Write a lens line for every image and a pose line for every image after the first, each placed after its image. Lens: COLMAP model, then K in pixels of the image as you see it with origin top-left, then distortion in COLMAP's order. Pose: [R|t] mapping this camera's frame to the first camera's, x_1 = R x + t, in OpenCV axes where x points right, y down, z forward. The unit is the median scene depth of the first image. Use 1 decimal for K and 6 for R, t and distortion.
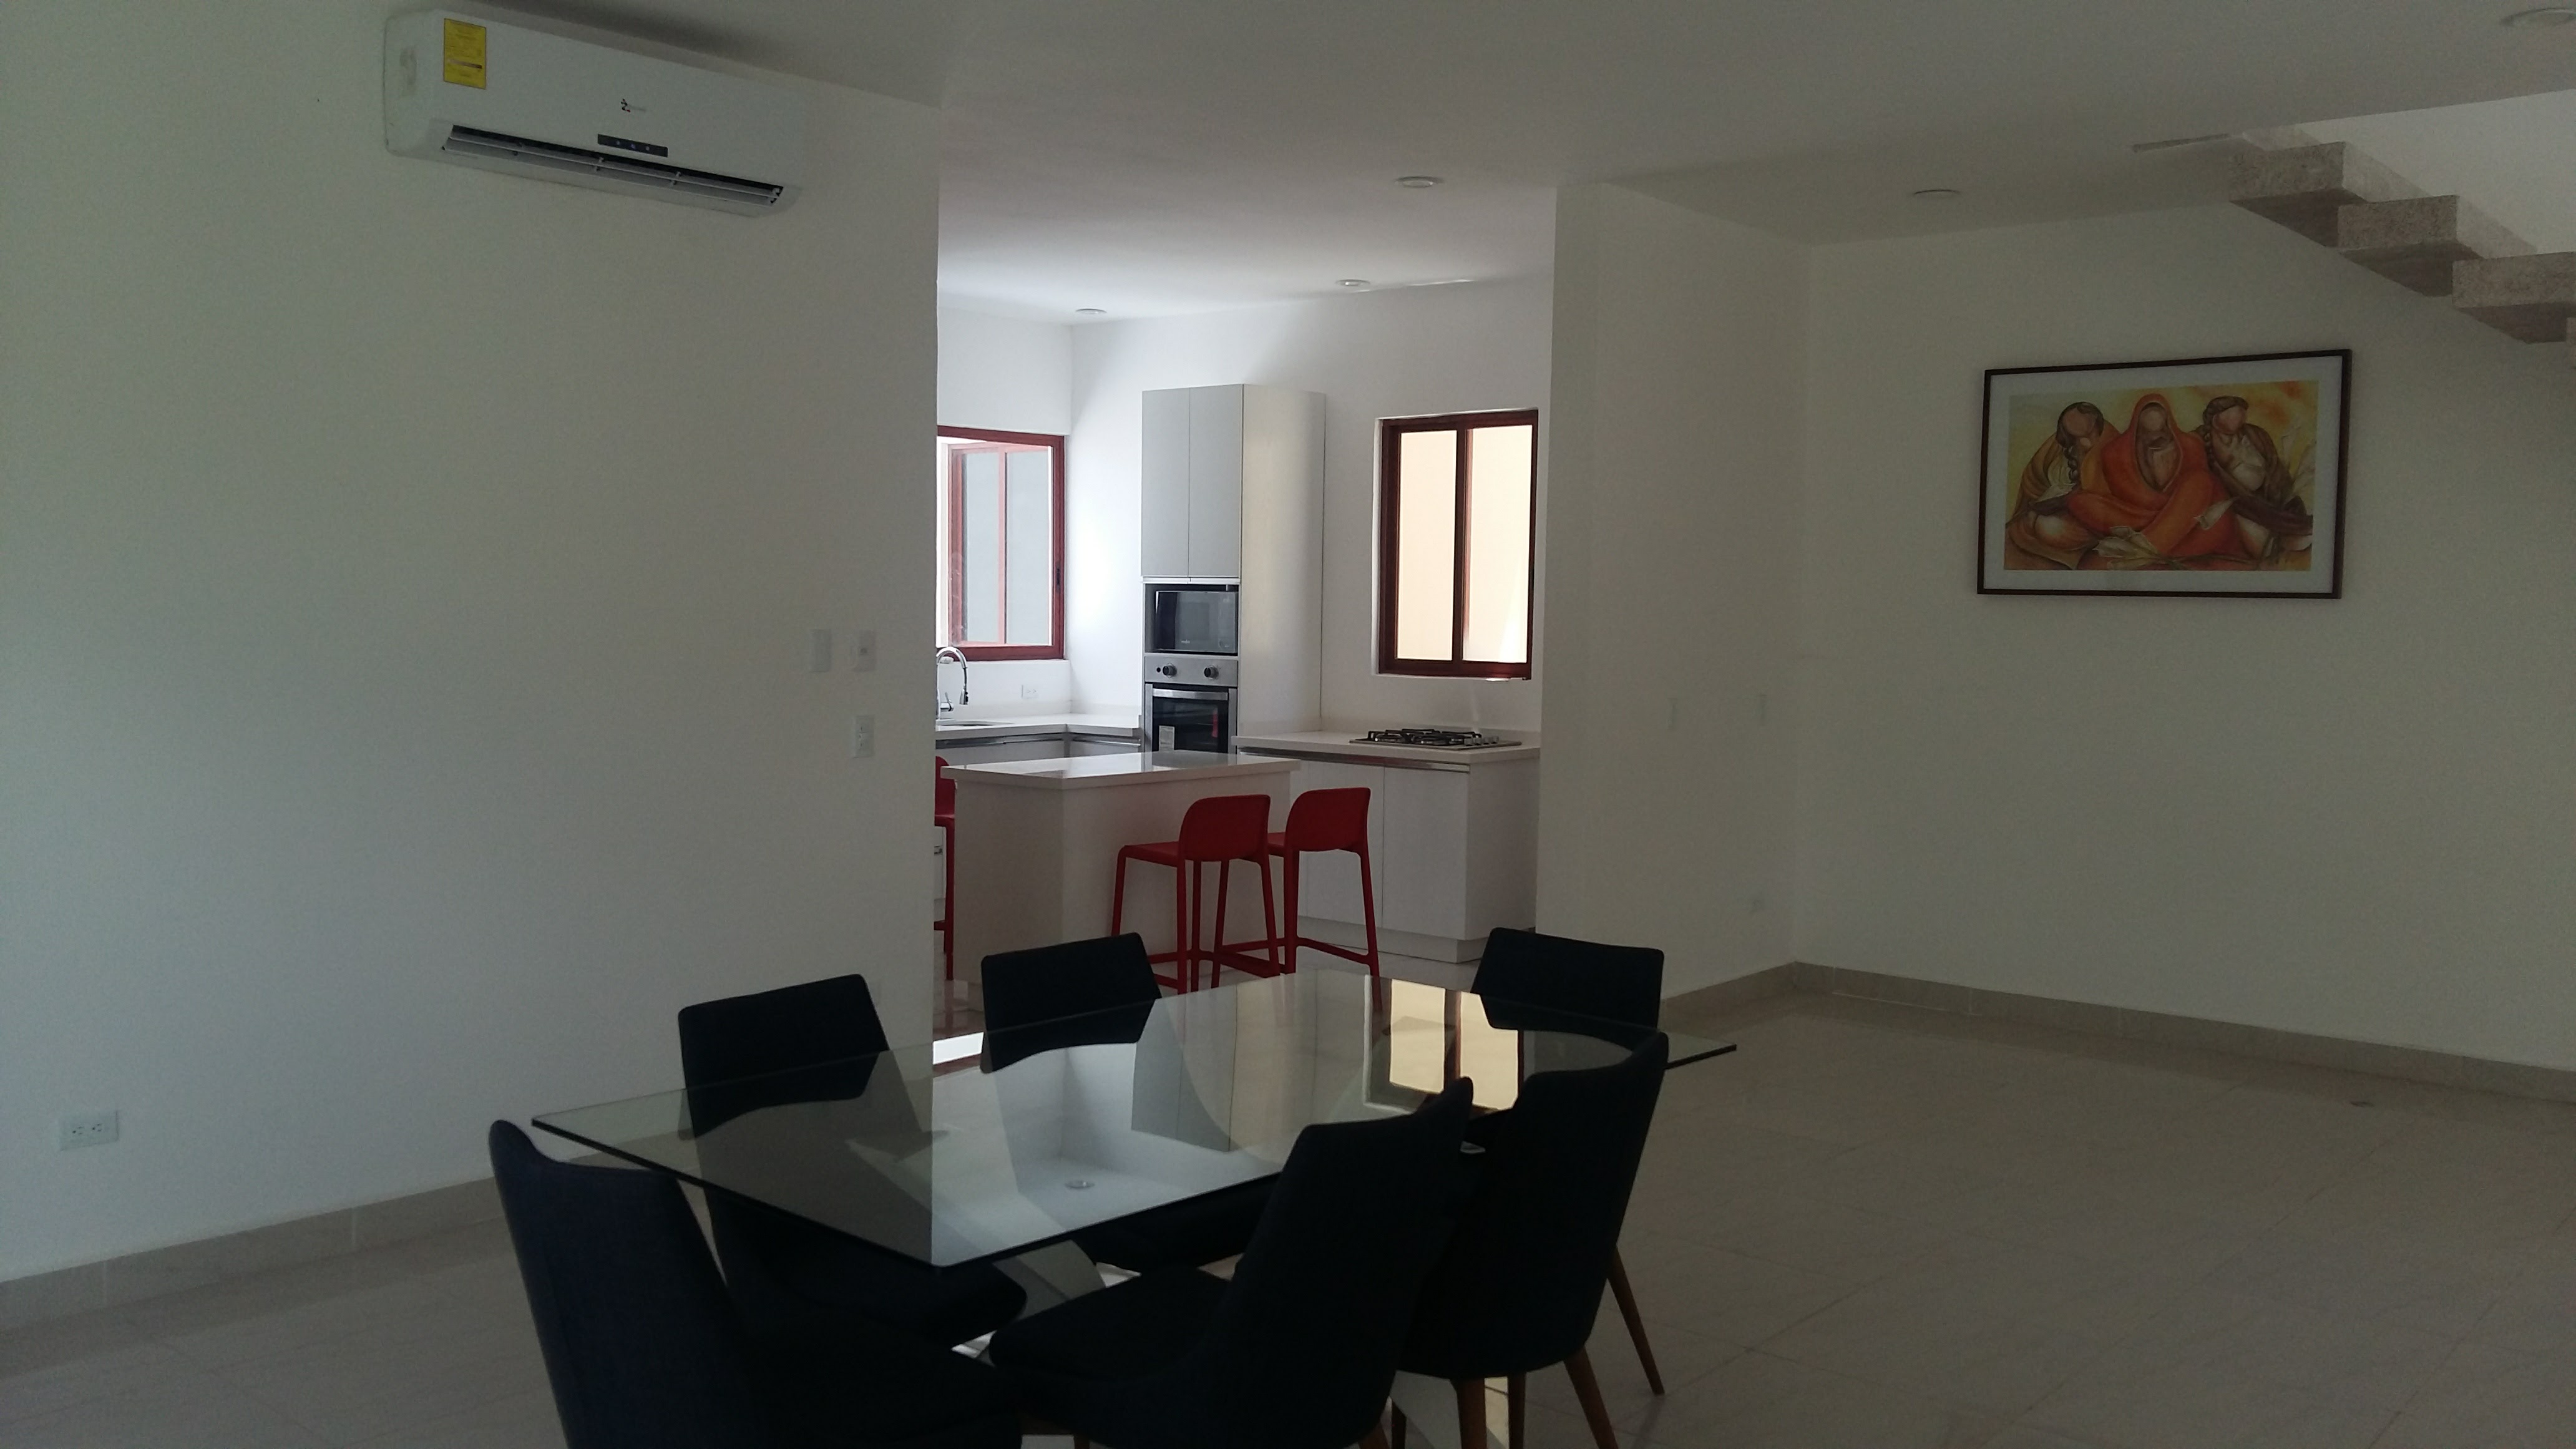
lens RADIAL K [[2116.8, 0, 1372.5], [0, 2116.8, 744.6], [0, 0, 1]] dist [0.054041, -0.038516]
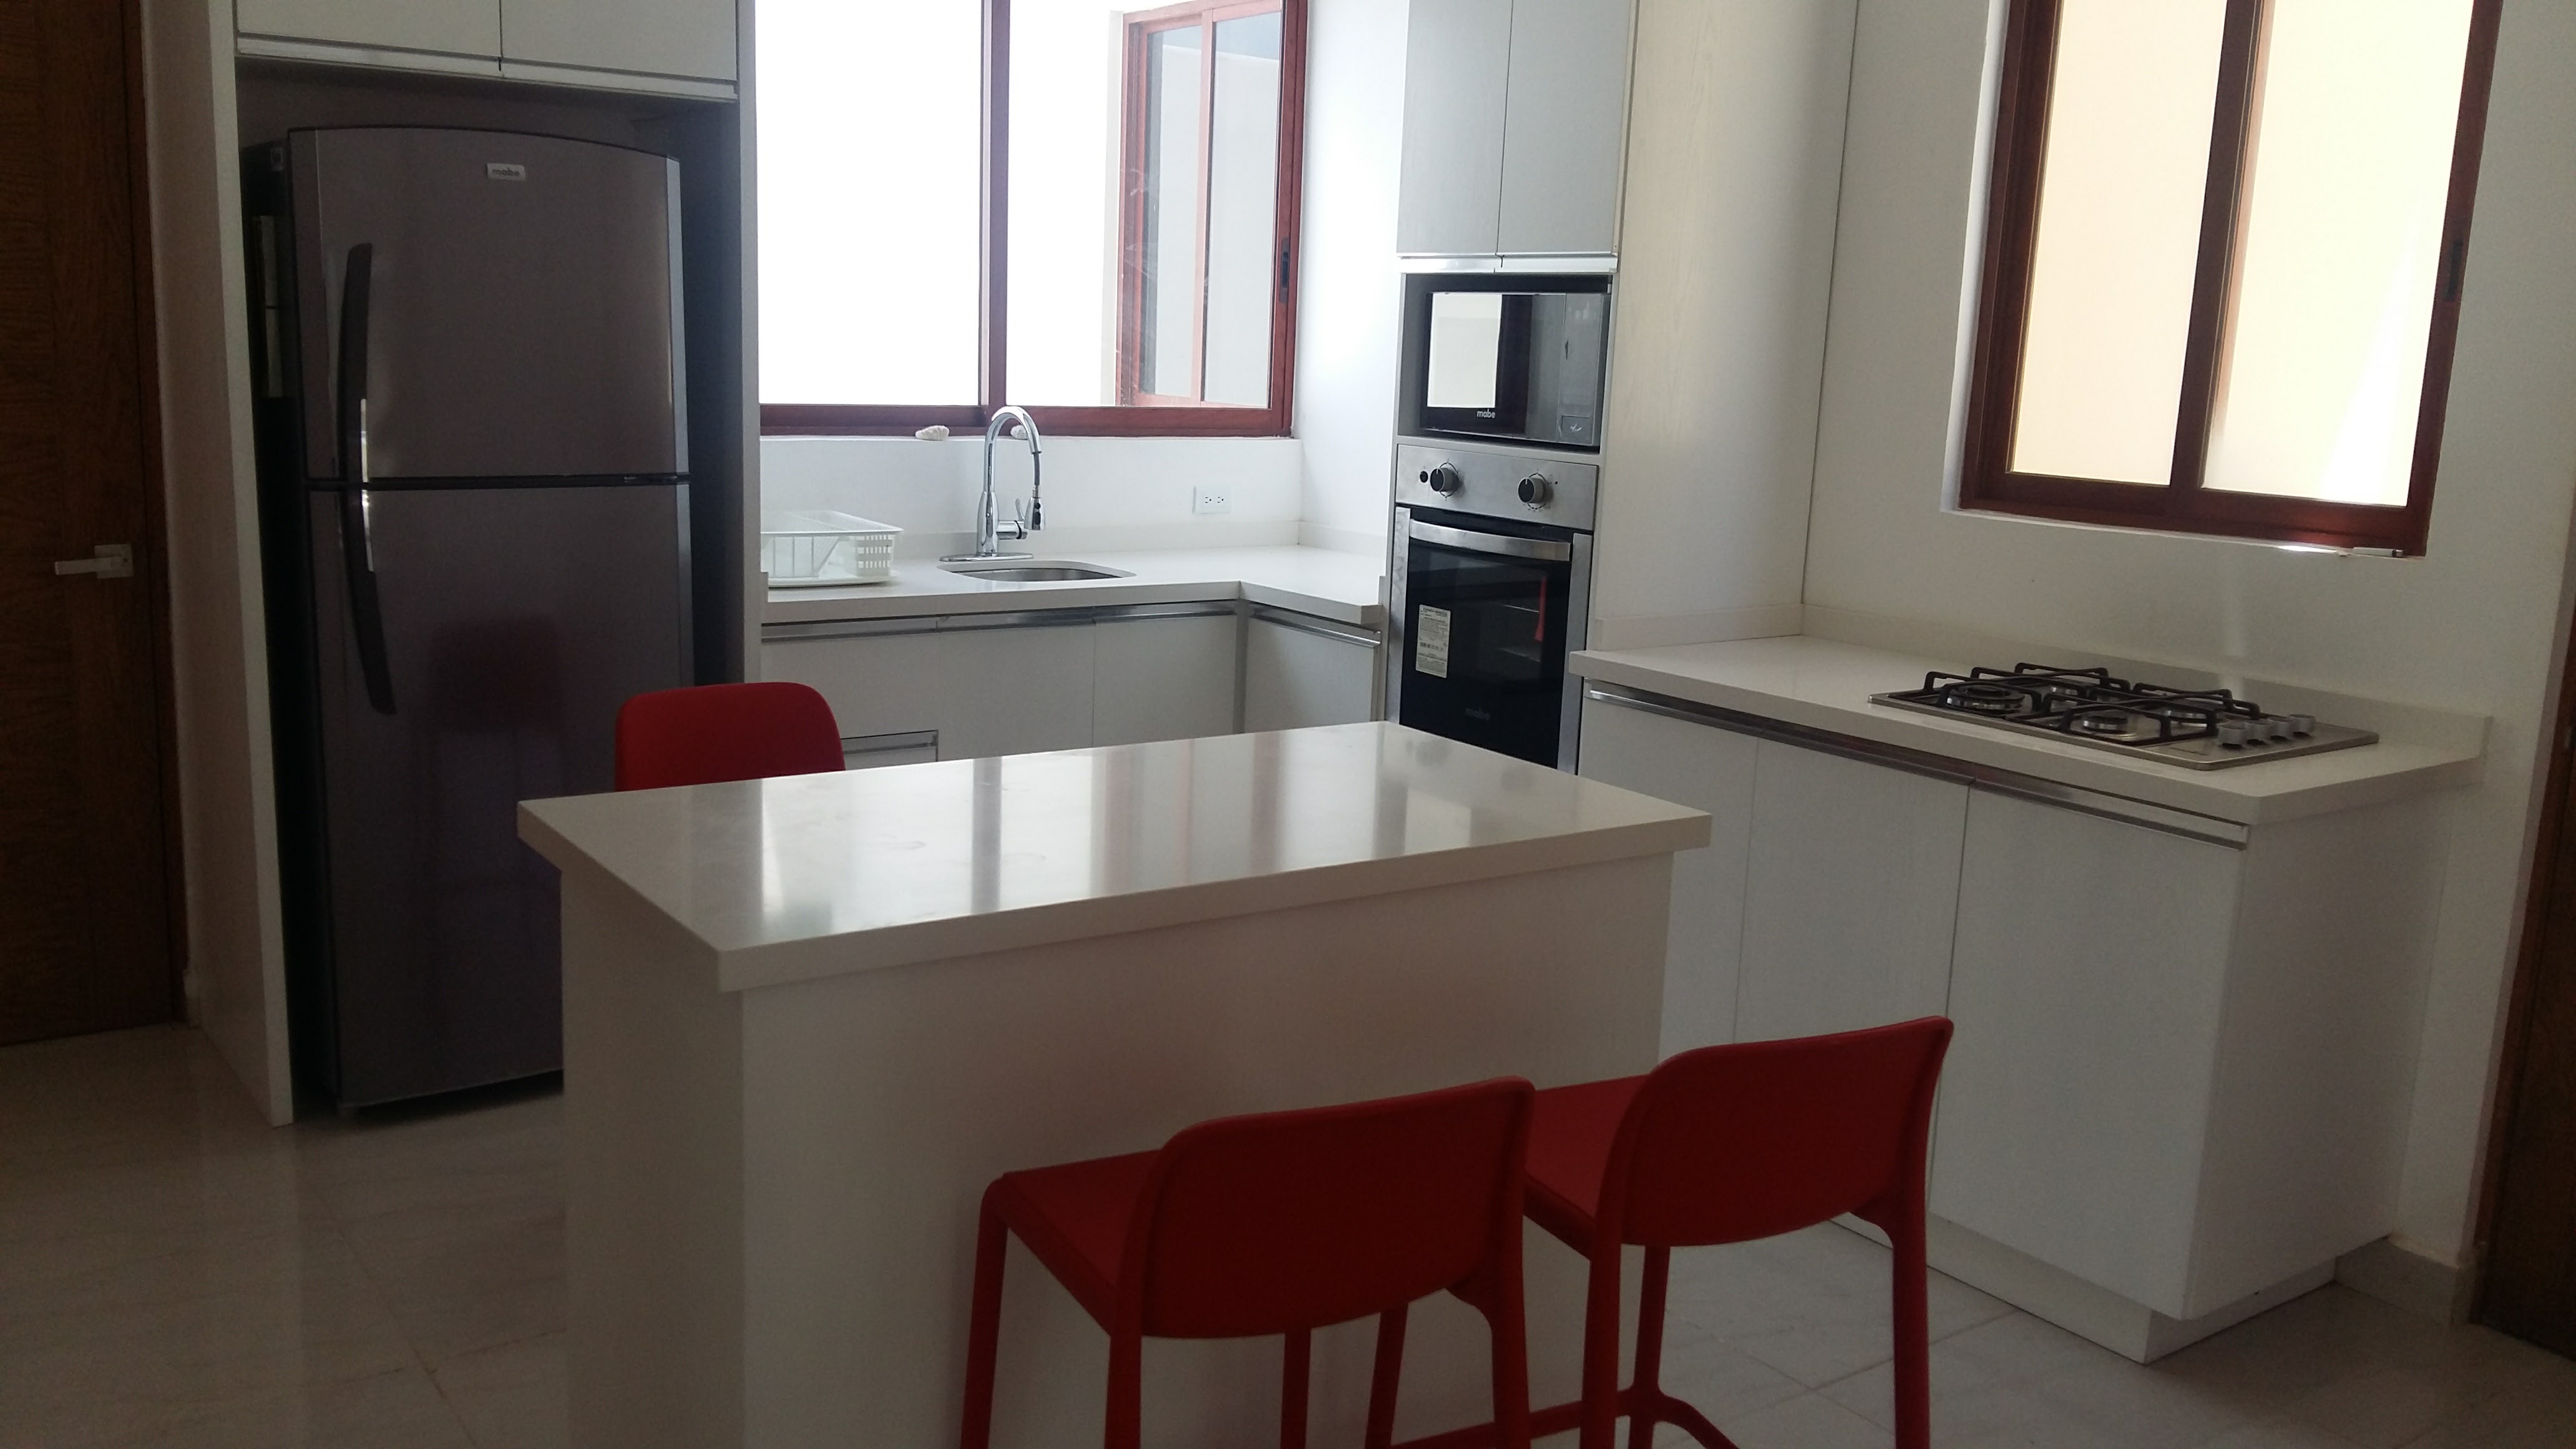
lens RADIAL K [[2116.8, 0, 1277.5], [0, 2116.8, 709.5], [0, 0, 1]] dist [0.054041, -0.038516]
pose [[0.961041, 0.073076, -0.266573, -0.011067], [-0.046269, 0.993342, 0.105500, -0.032412], [0.272507, -0.089056, 0.958023, 0.573867]]
